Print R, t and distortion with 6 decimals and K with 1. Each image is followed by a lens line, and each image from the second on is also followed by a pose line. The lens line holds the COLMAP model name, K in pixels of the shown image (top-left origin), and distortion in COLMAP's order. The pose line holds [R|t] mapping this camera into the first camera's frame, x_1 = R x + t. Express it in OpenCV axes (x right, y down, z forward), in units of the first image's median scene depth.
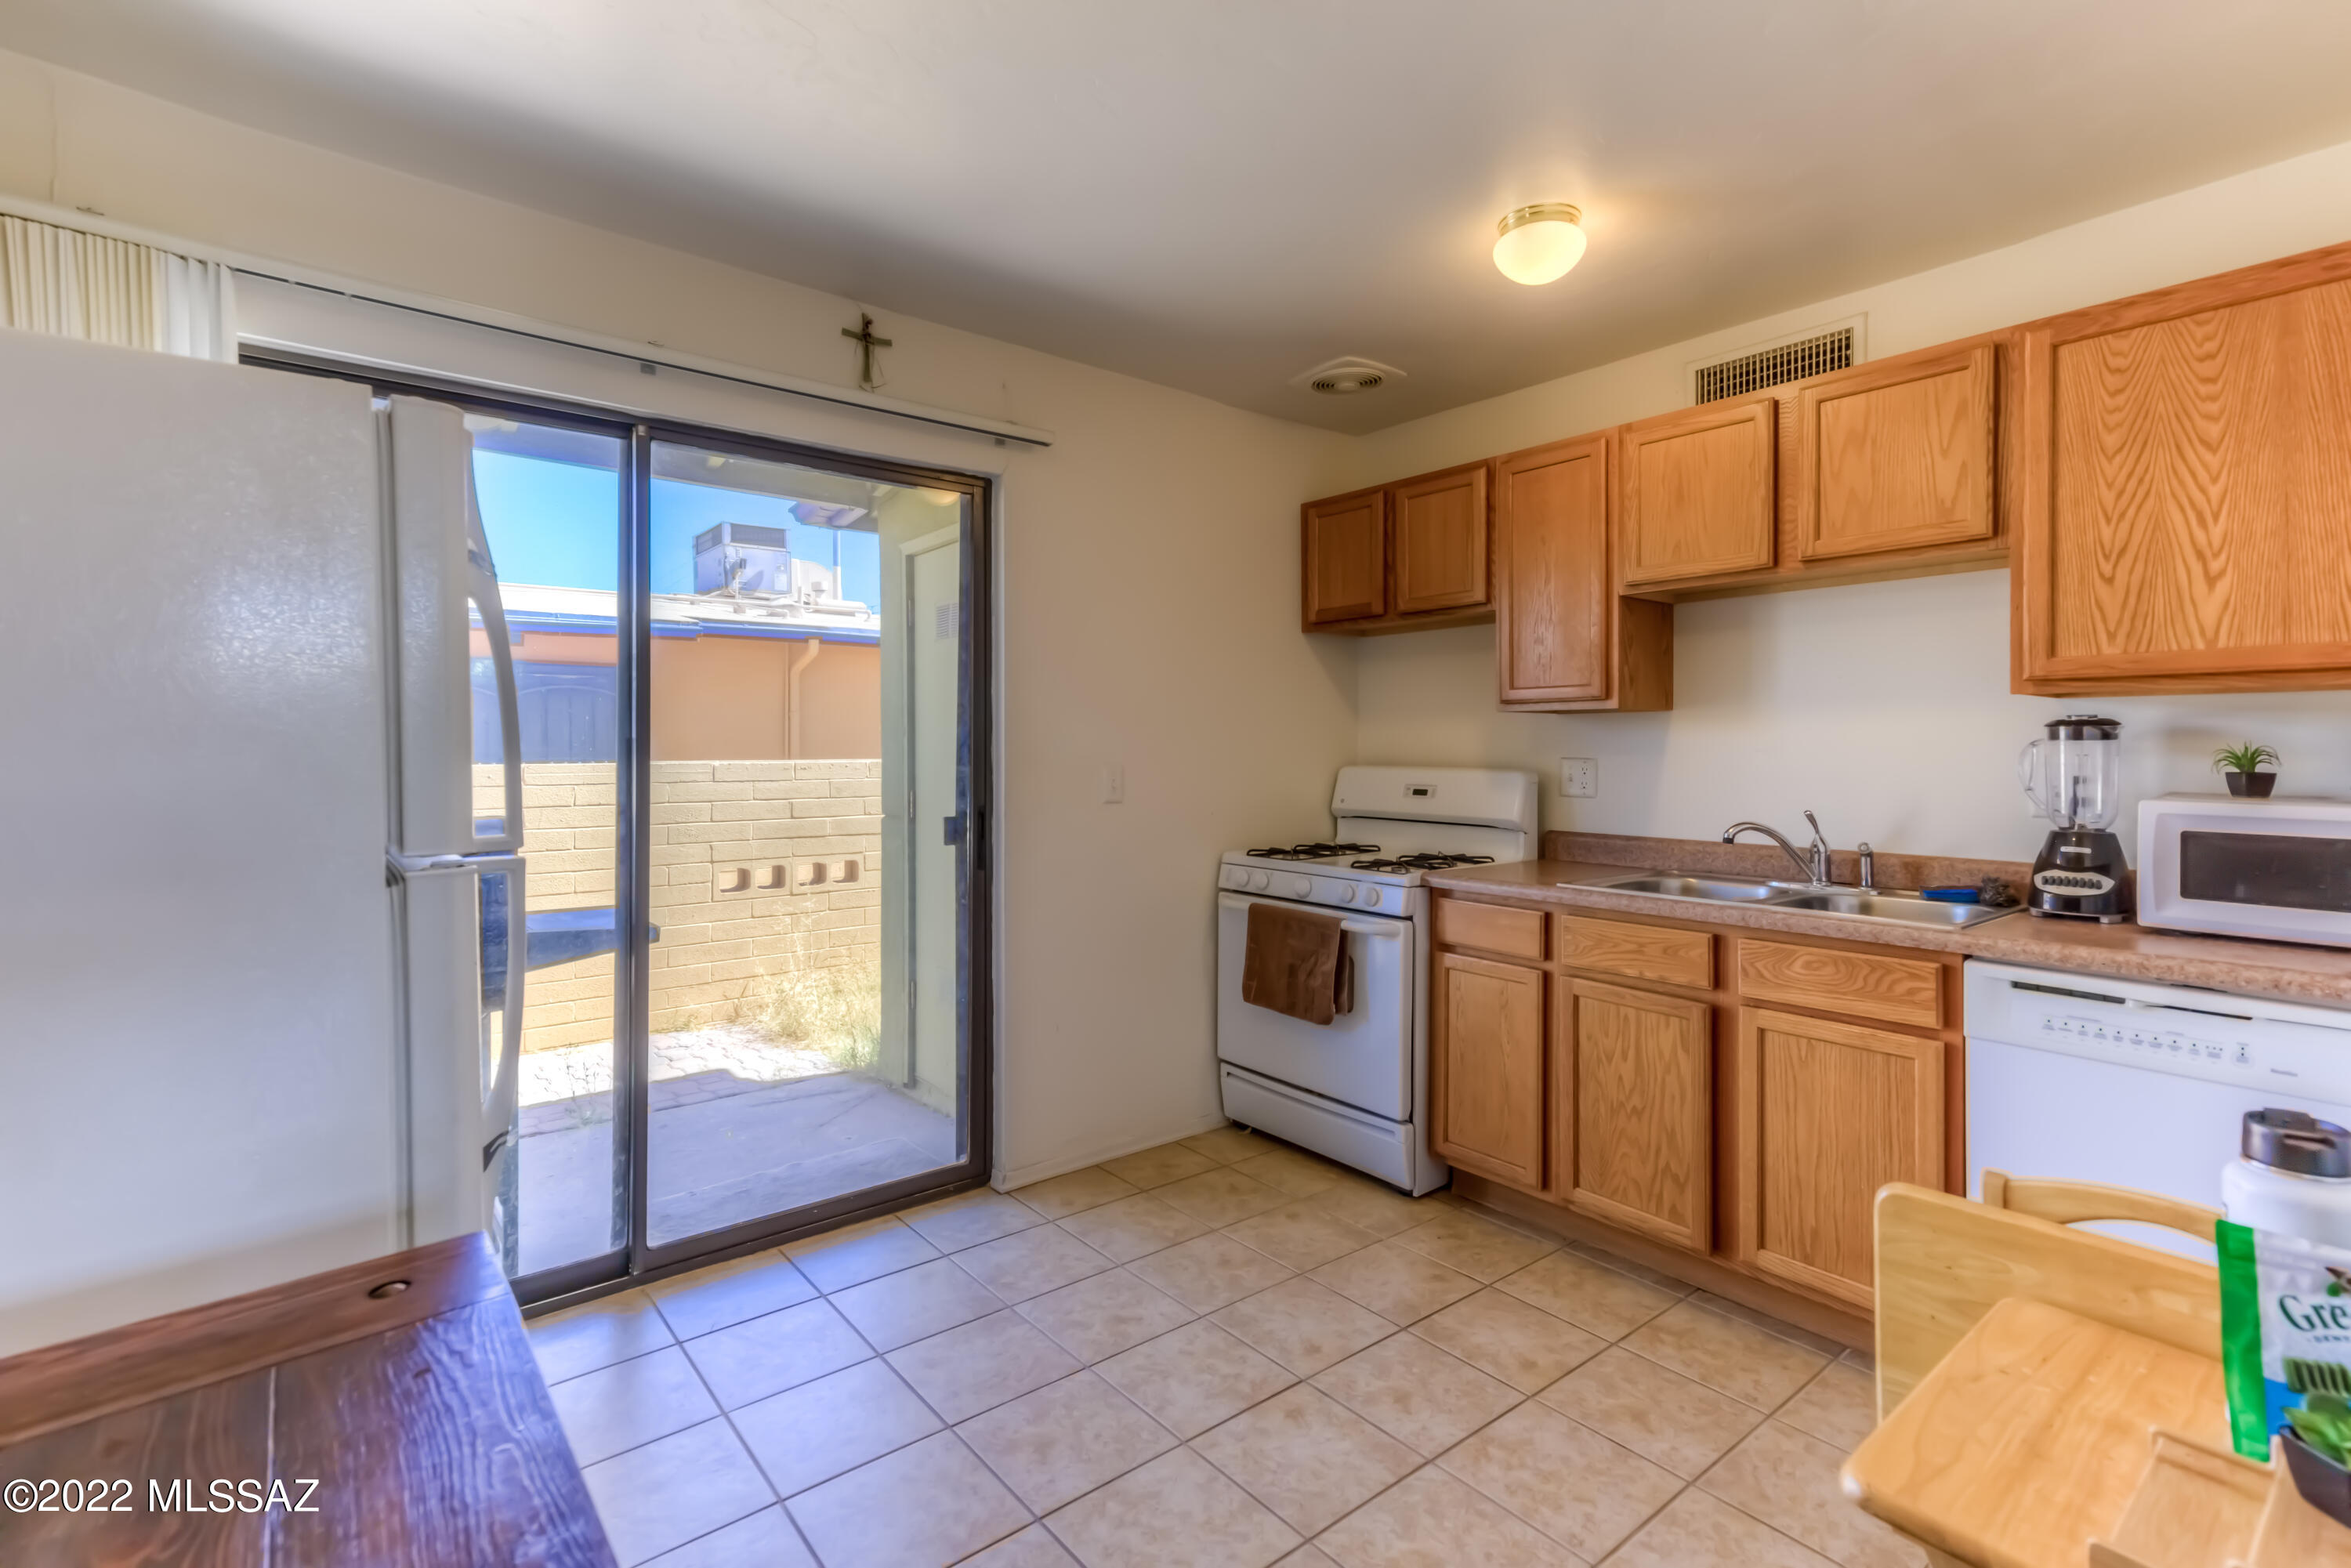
lens RADIAL K [[1078.6, 0, 1162.9], [0, 1078.6, 744.5], [0, 0, 1]] dist [0.000124, -0.000137]
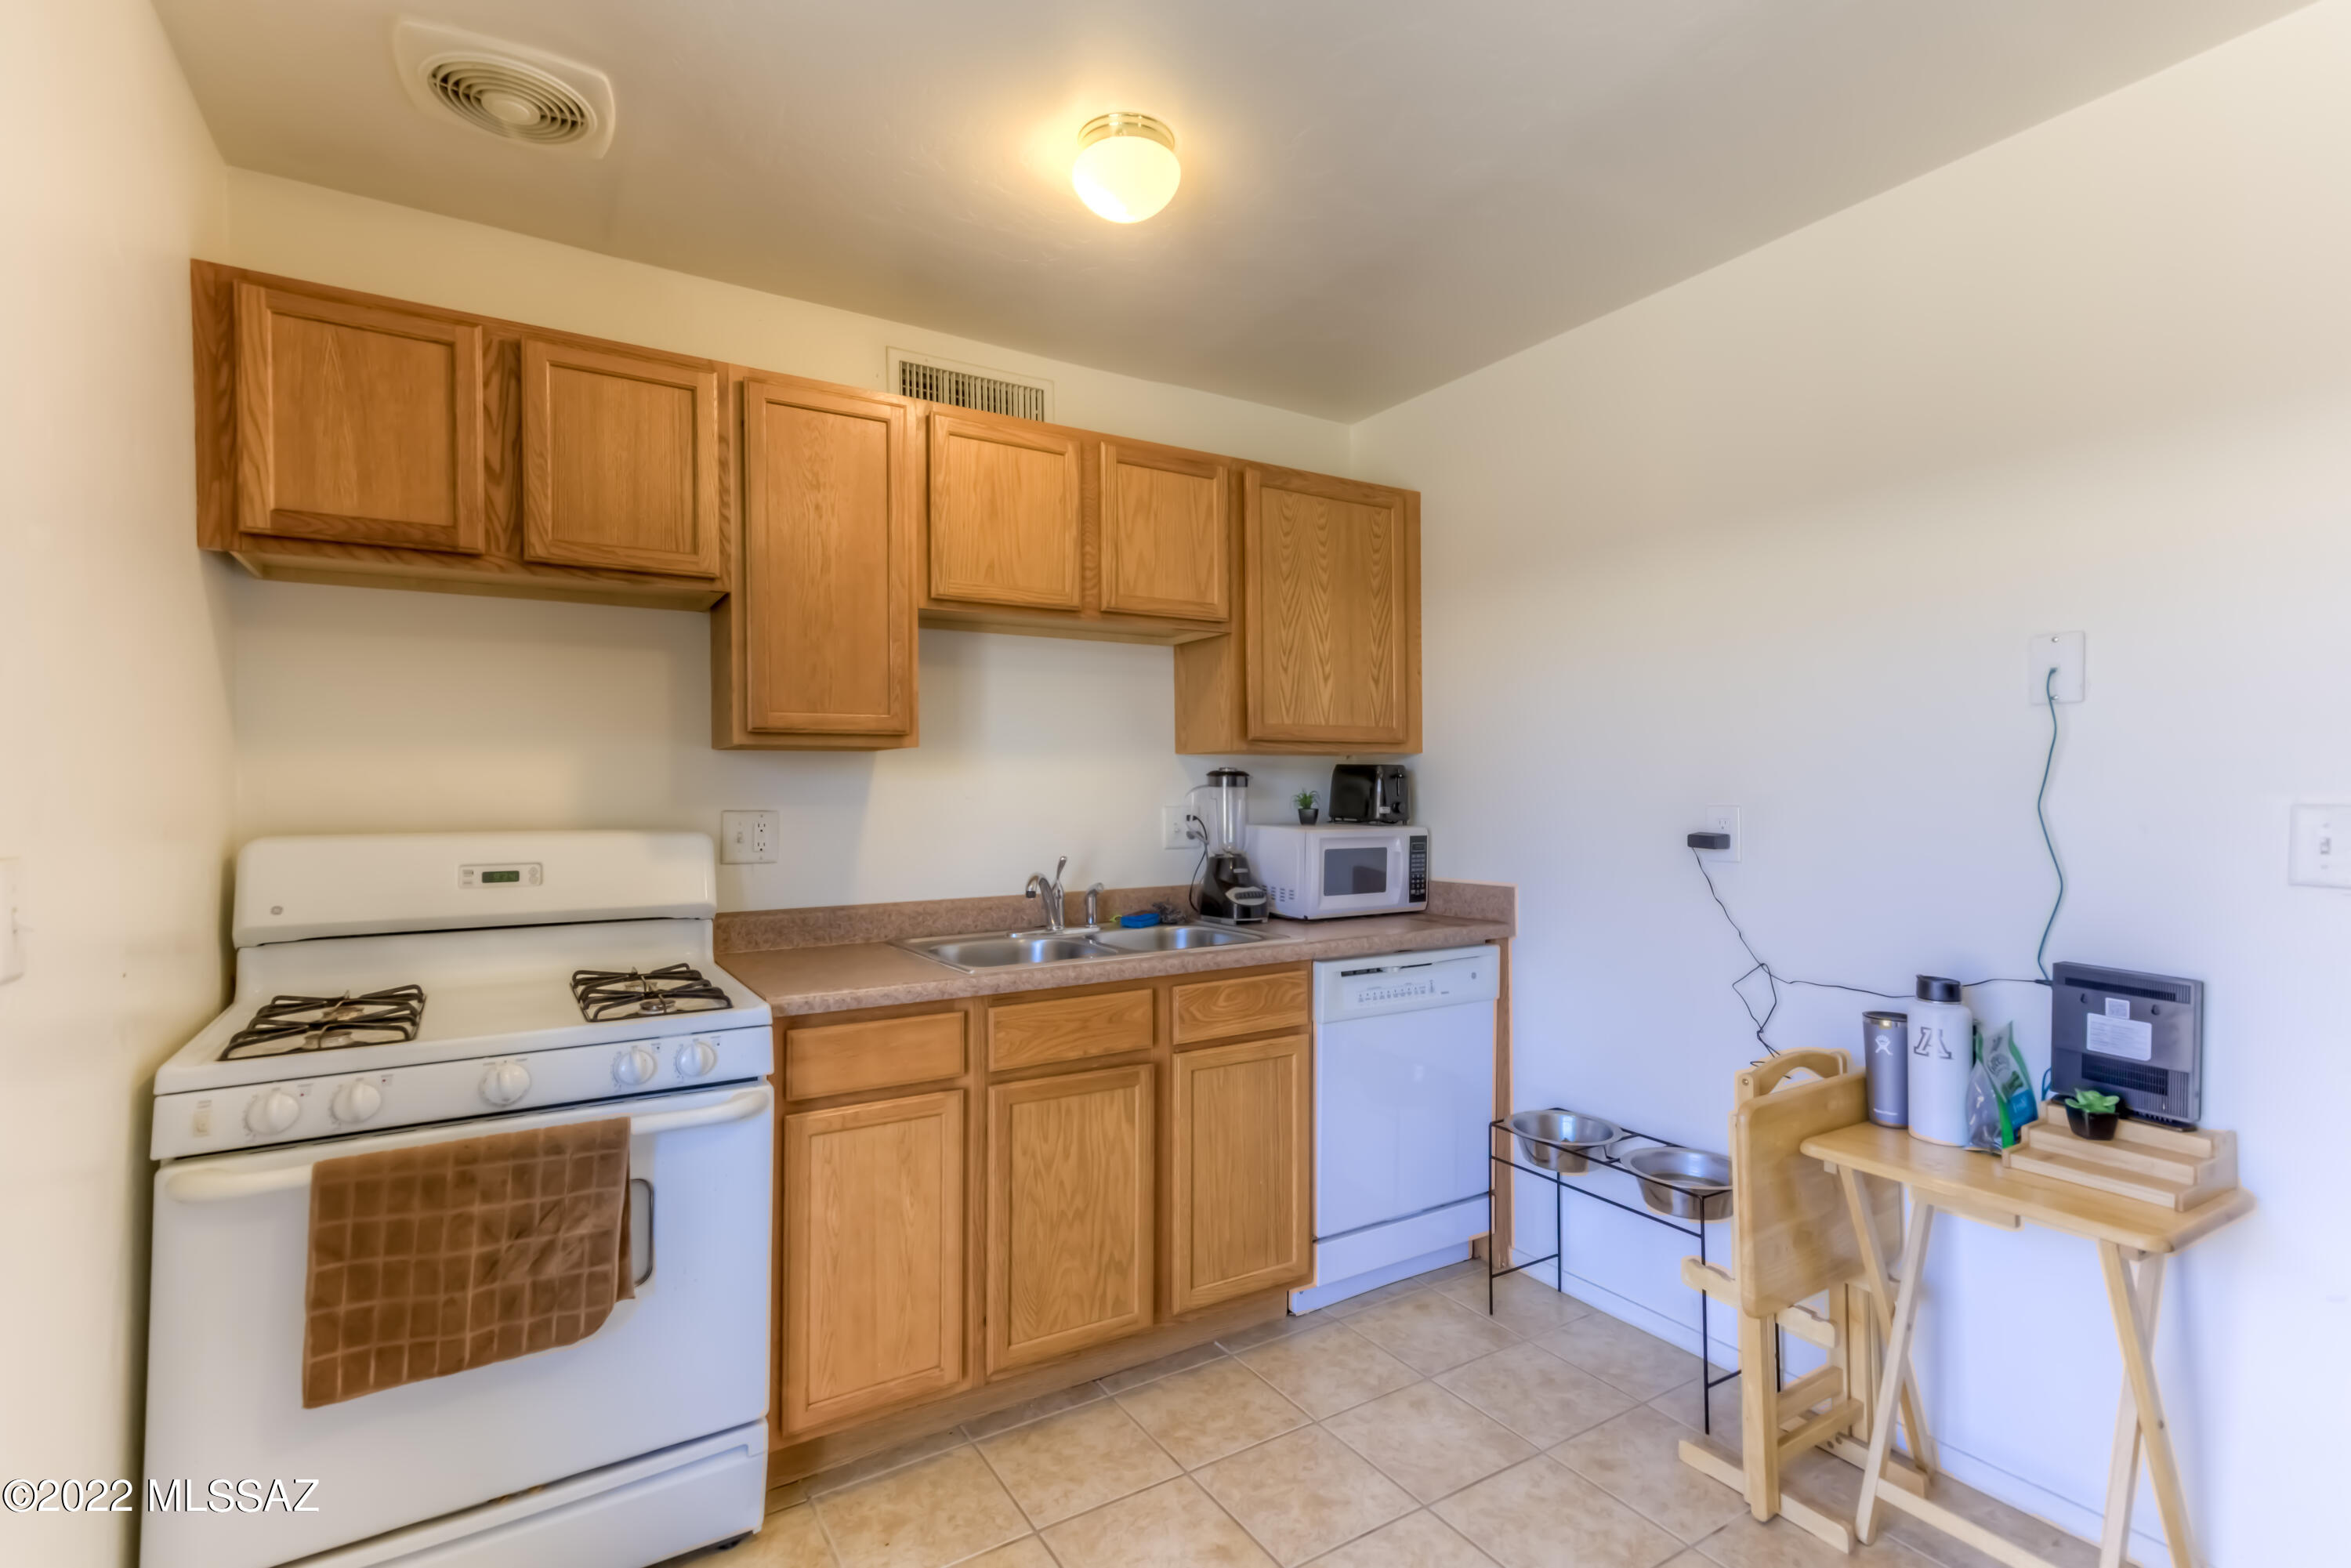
lens RADIAL K [[1093.1, 0, 1188.9], [0, 1093.1, 779.4], [0, 0, 1]] dist [0.007790, -0.000472]
pose [[0.105301, 0.007412, 0.994413, -0.437614], [0.003108, 0.999965, -0.007782, -0.002453], [-0.994436, 0.003910, 0.105274, 0.832146]]
